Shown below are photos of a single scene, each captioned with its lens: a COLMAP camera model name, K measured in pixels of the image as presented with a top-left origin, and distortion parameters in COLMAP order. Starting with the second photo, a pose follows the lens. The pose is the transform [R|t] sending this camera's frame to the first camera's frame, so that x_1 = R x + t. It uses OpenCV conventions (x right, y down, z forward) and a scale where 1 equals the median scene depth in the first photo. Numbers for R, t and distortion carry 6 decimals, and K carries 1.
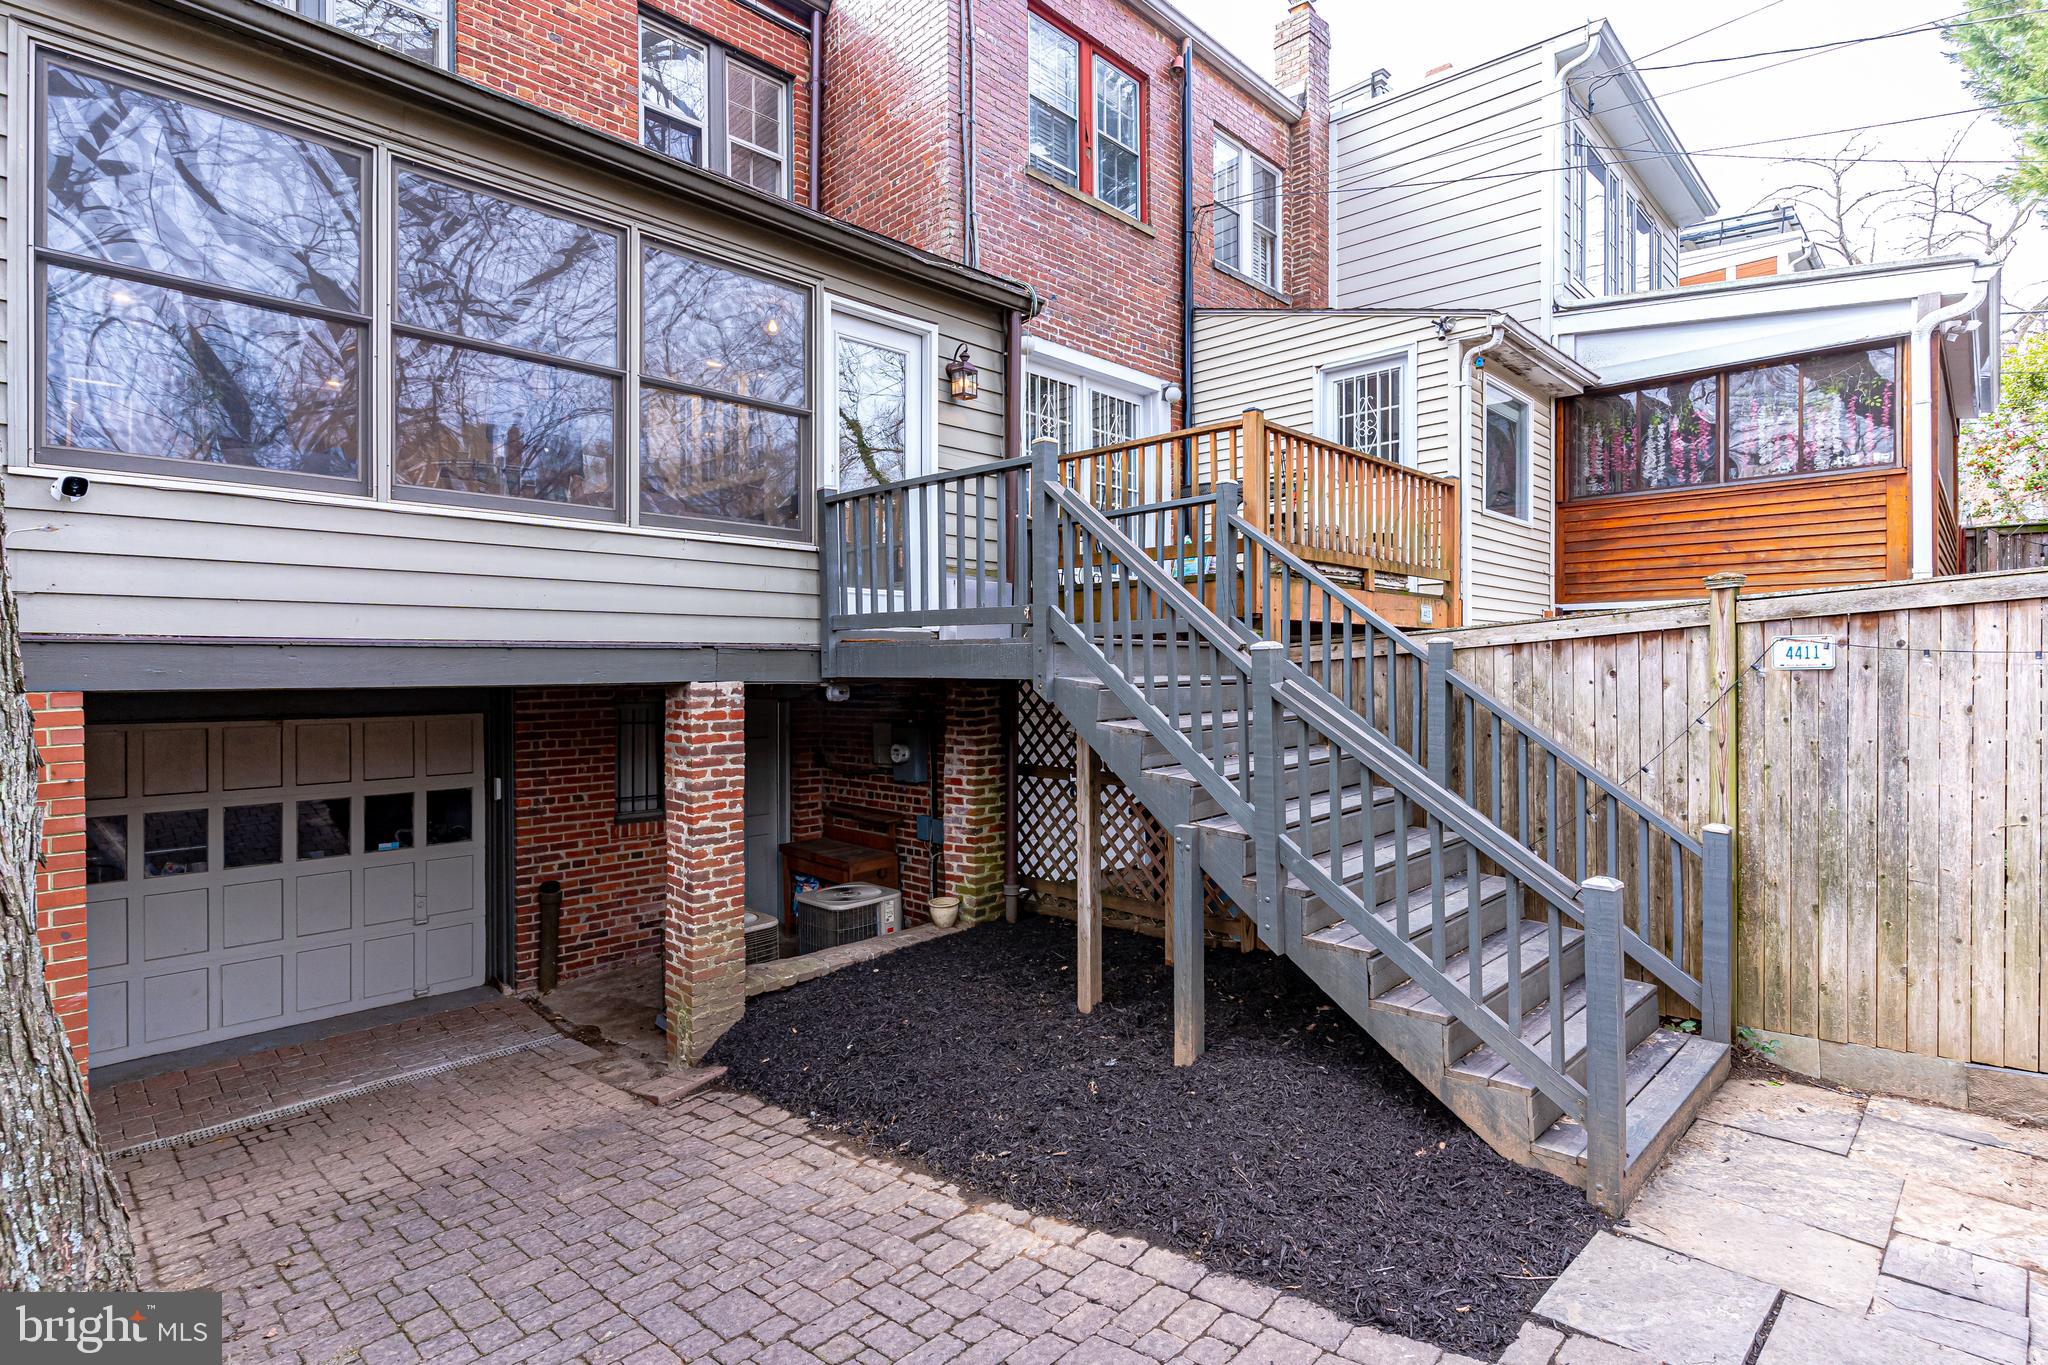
lens RADIAL K [[1004.2, 0, 1026.8], [0, 1004.2, 669.9], [0, 0, 1]] dist [0.003005, -0.000171]
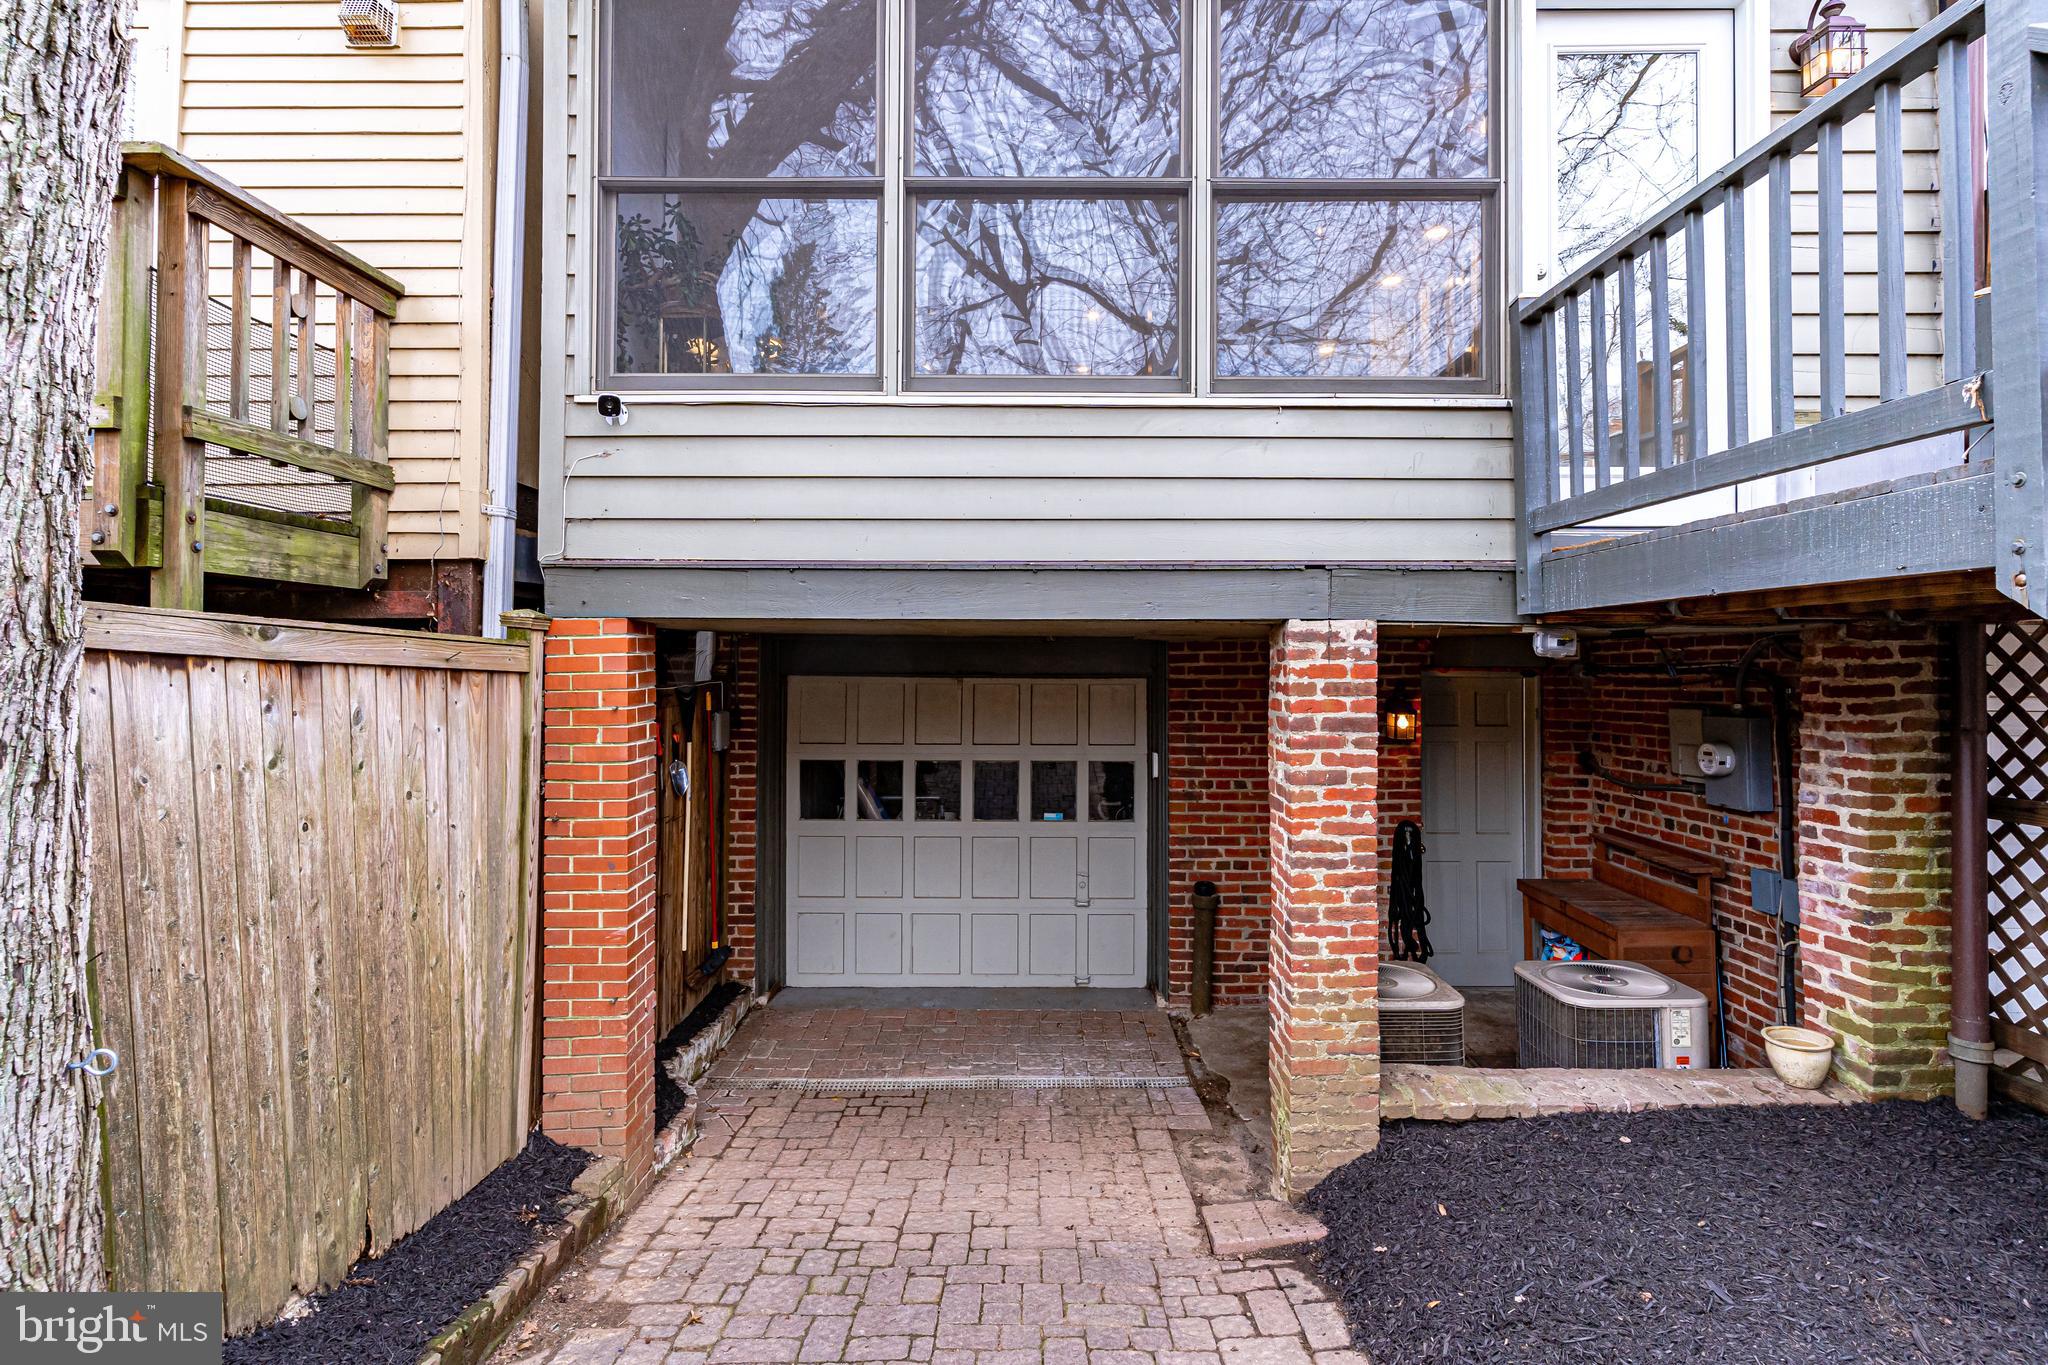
lens RADIAL K [[1004.2, 0, 1017.3], [0, 1004.2, 643.9], [0, 0, 1]] dist [0.003005, -0.000171]
pose [[0.698219, -0.009572, -0.715821, 0.014203], [-0.008588, 0.999727, -0.021745, 0.035128], [0.715833, 0.021330, 0.697946, 0.321146]]
